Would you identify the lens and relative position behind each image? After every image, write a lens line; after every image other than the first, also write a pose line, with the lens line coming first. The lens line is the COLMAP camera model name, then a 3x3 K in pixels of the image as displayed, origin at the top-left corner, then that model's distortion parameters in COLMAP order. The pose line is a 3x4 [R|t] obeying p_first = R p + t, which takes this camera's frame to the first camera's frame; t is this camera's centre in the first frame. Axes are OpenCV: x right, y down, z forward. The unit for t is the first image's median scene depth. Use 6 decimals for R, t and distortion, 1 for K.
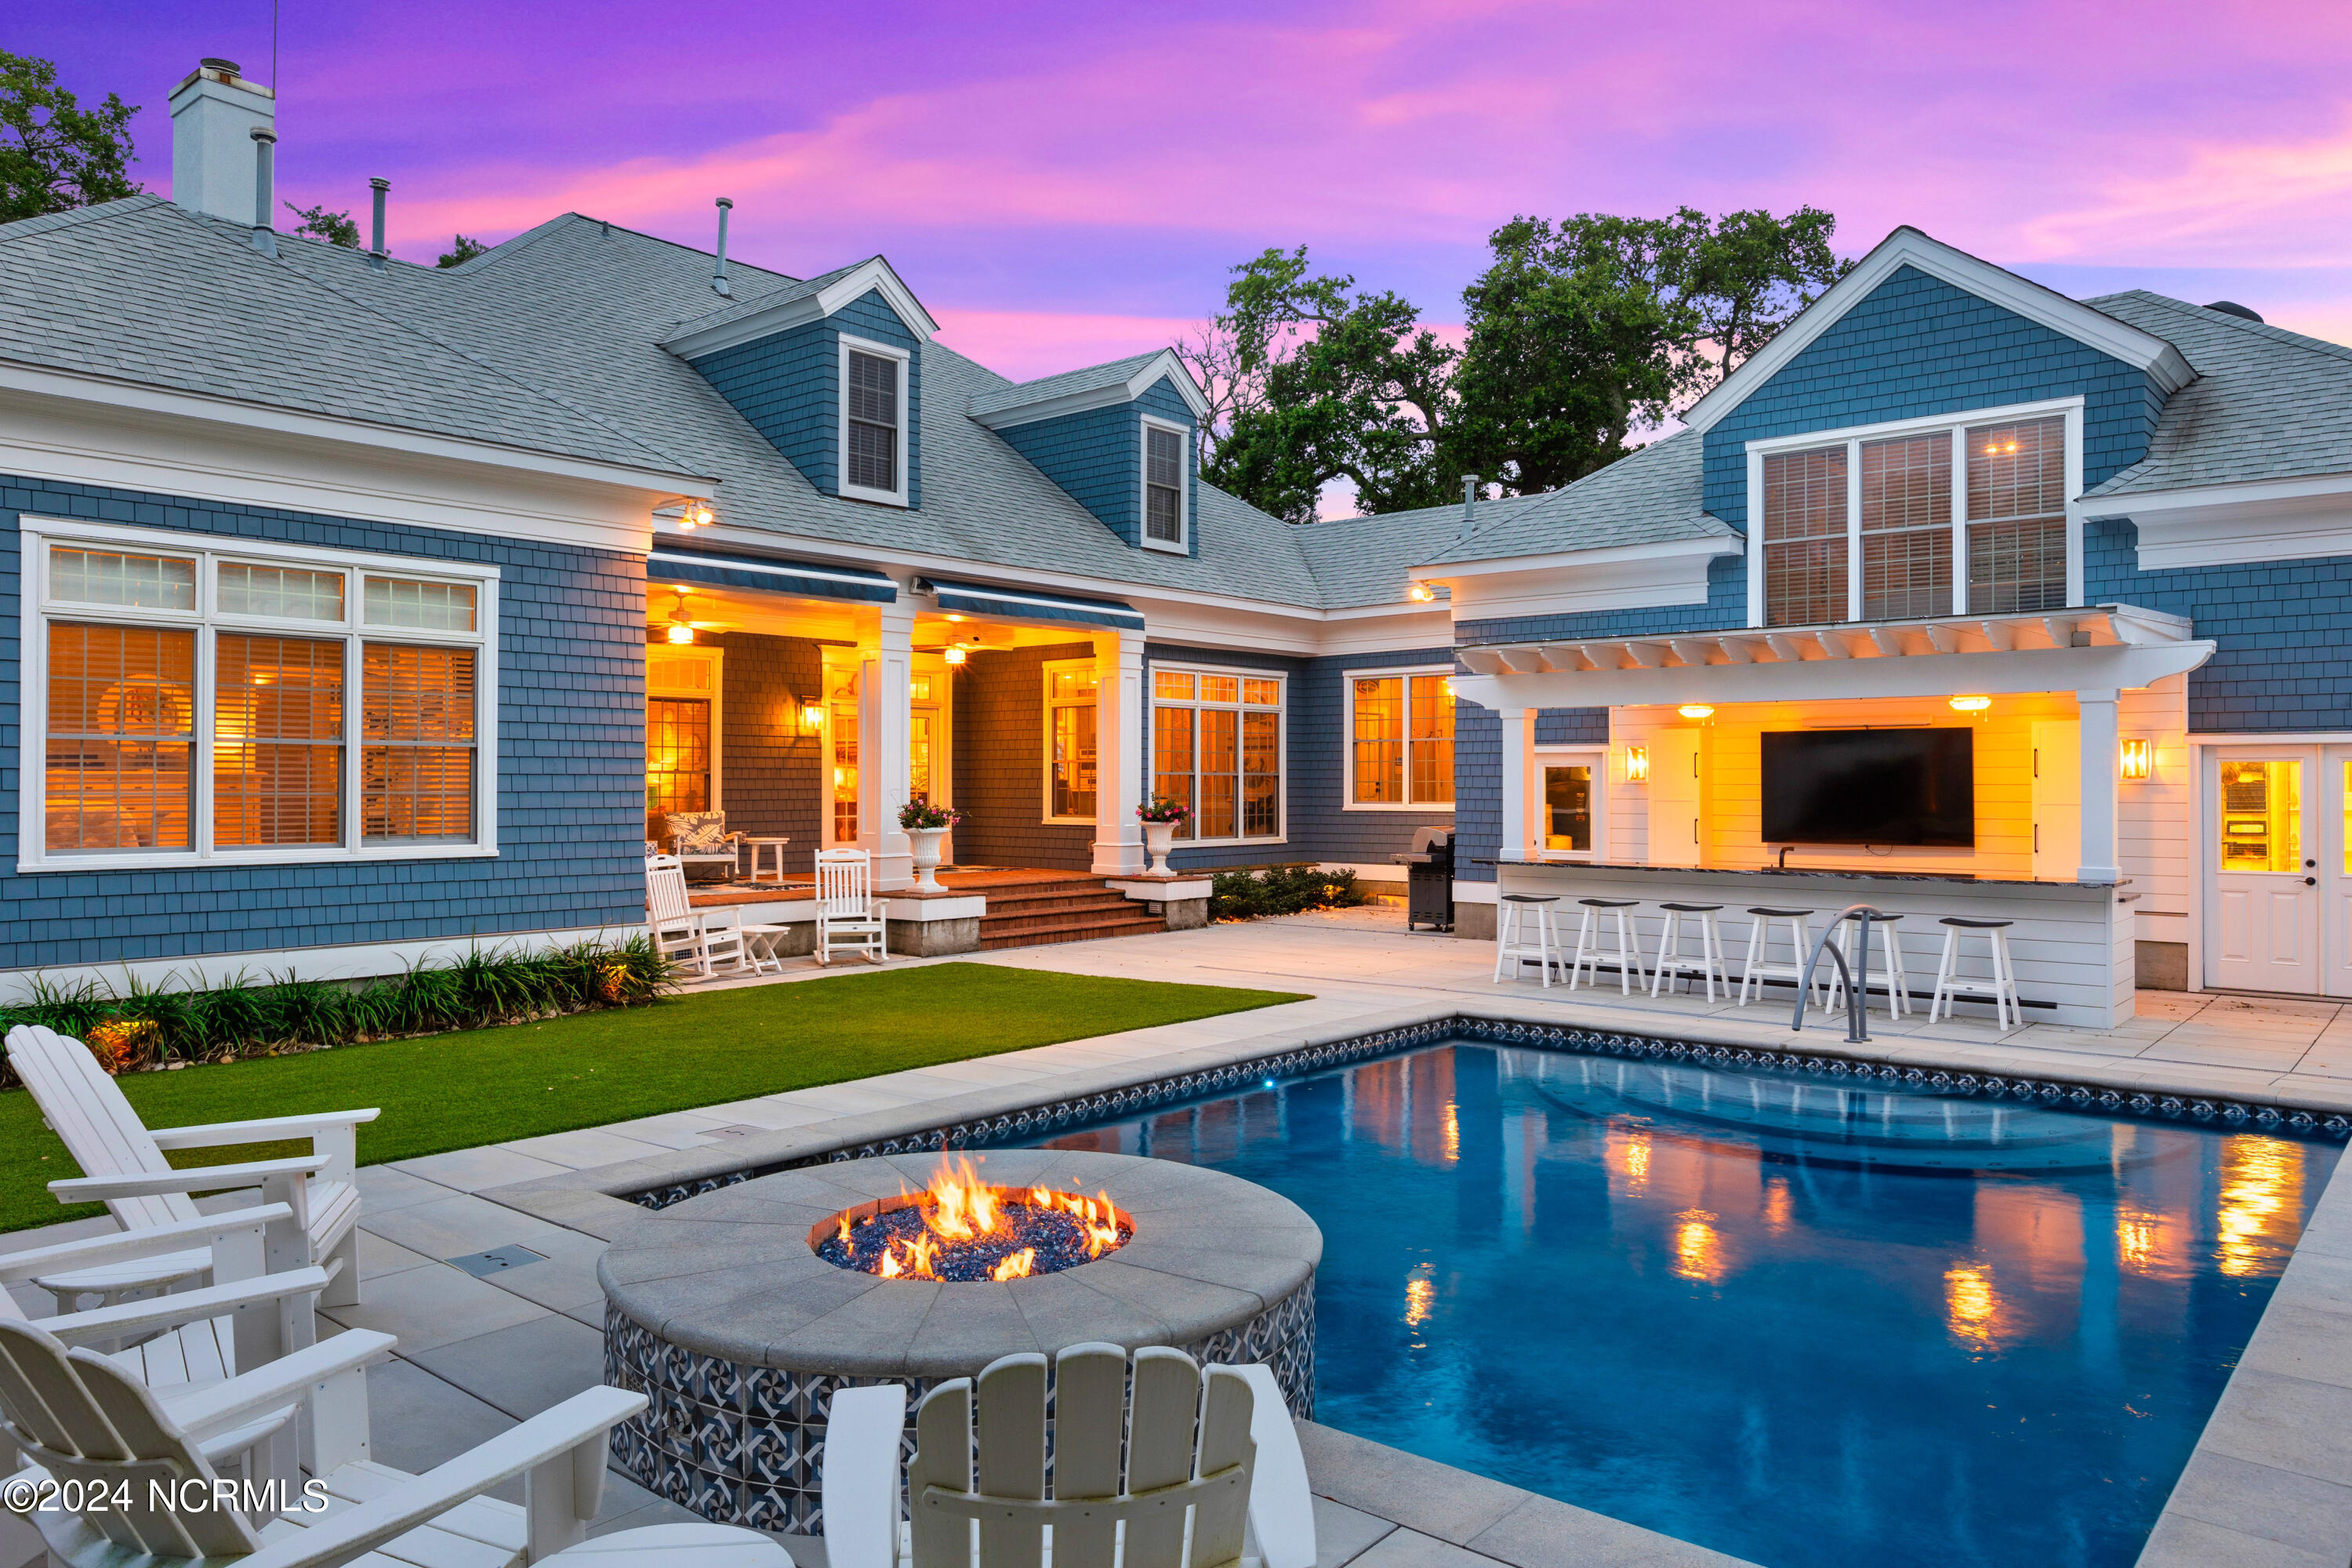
lens RADIAL K [[1586.2, 0, 1176.0], [0, 1586.2, 784.0], [0, 0, 1]] dist [0.001916, -0.000725]
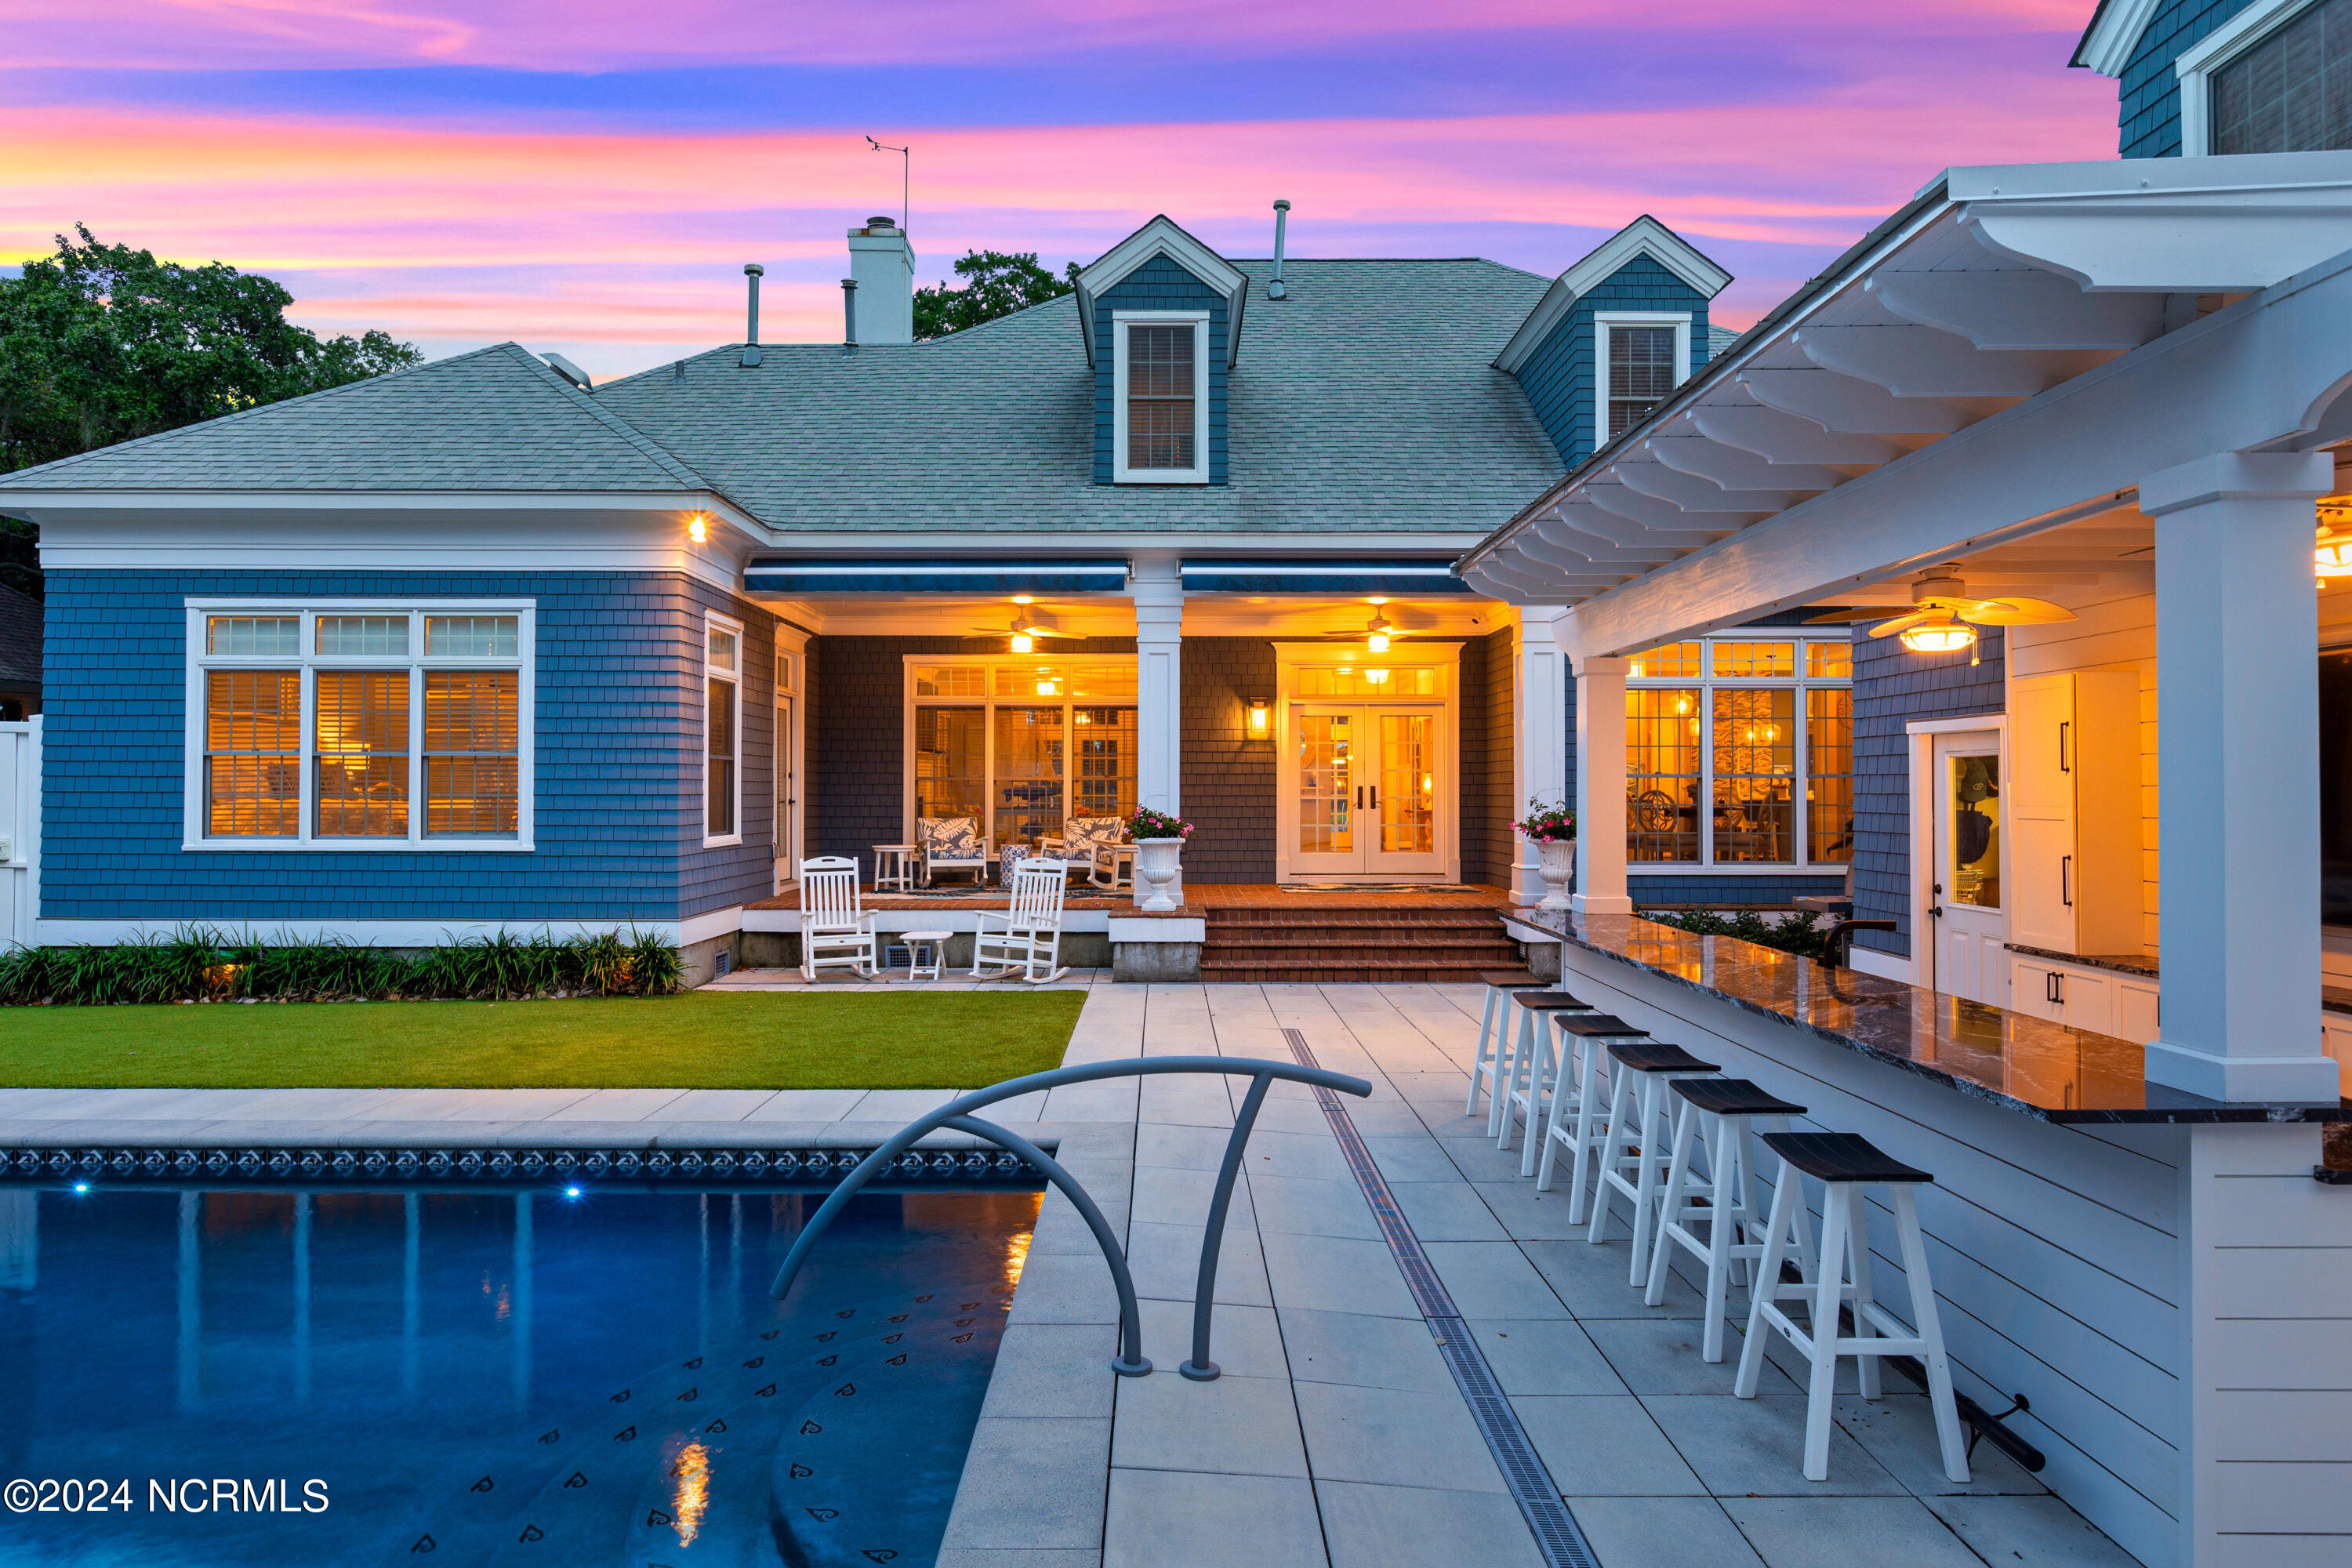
lens RADIAL K [[1449.3, 0, 1176.0], [0, 1449.3, 784.0], [0, 0, 1]] dist [-0.004930, 0.002040]
pose [[0.653267, -0.004952, -0.757111, 0.635072], [-0.000635, 0.999975, -0.007088, 0.004015], [0.757127, 0.005111, 0.653248, 0.642563]]
